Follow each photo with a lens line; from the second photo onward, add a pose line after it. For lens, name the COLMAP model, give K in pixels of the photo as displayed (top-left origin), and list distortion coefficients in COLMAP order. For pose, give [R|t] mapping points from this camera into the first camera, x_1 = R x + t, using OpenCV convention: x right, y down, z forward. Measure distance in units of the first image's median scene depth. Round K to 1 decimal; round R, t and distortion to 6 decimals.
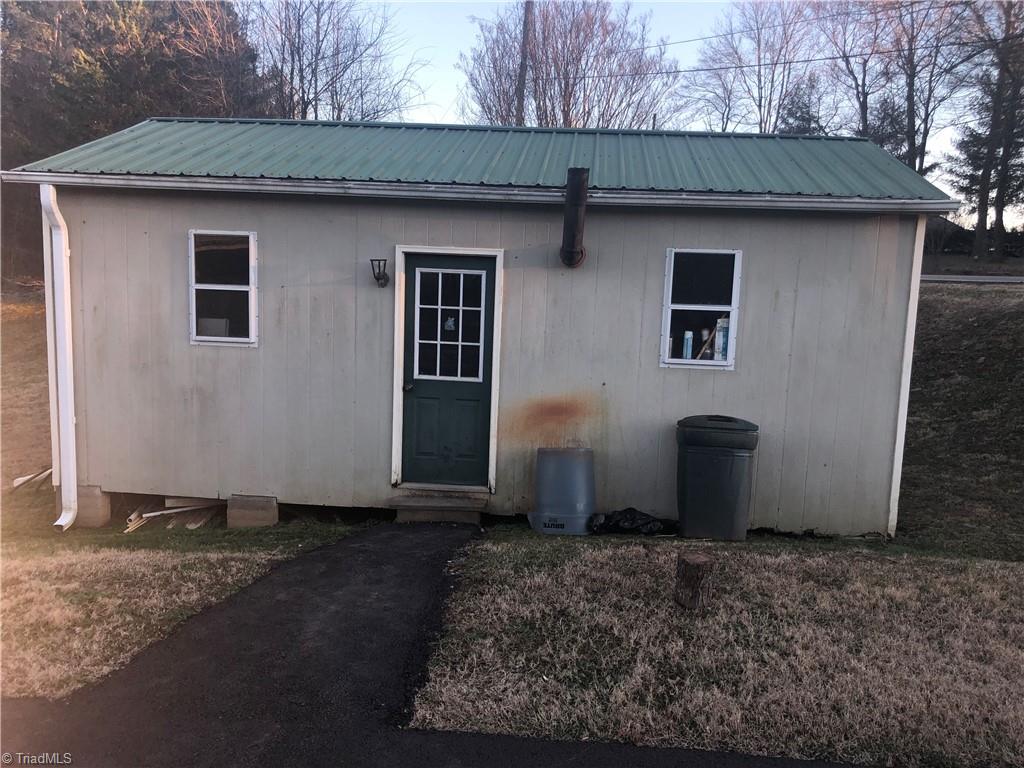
lens RADIAL K [[842.5, 0, 510.8], [0, 842.5, 380.0], [0, 0, 1]] dist [0.022773, -0.018731]
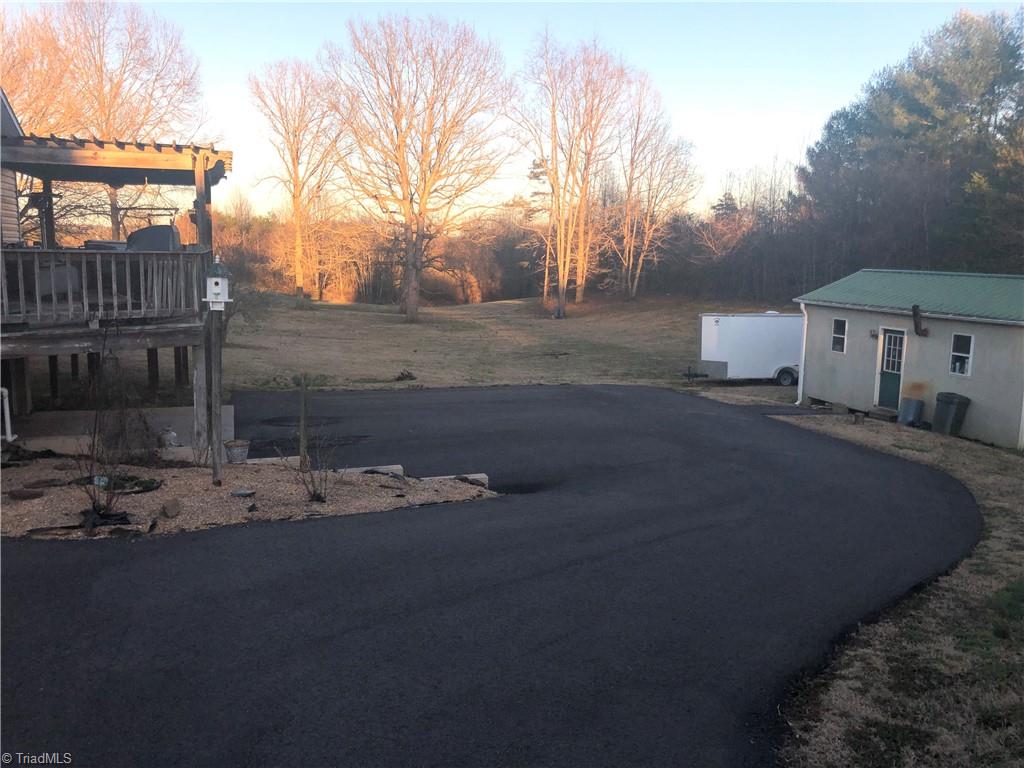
lens RADIAL K [[842.5, 0, 512.0], [0, 842.5, 382.1], [0, 0, 1]] dist [0.022773, -0.018731]
pose [[0.380445, 0.115564, -0.917555, 2.150095], [-0.137217, 0.988234, 0.067571, 0.016903], [0.914567, 0.100197, 0.391826, -1.366942]]
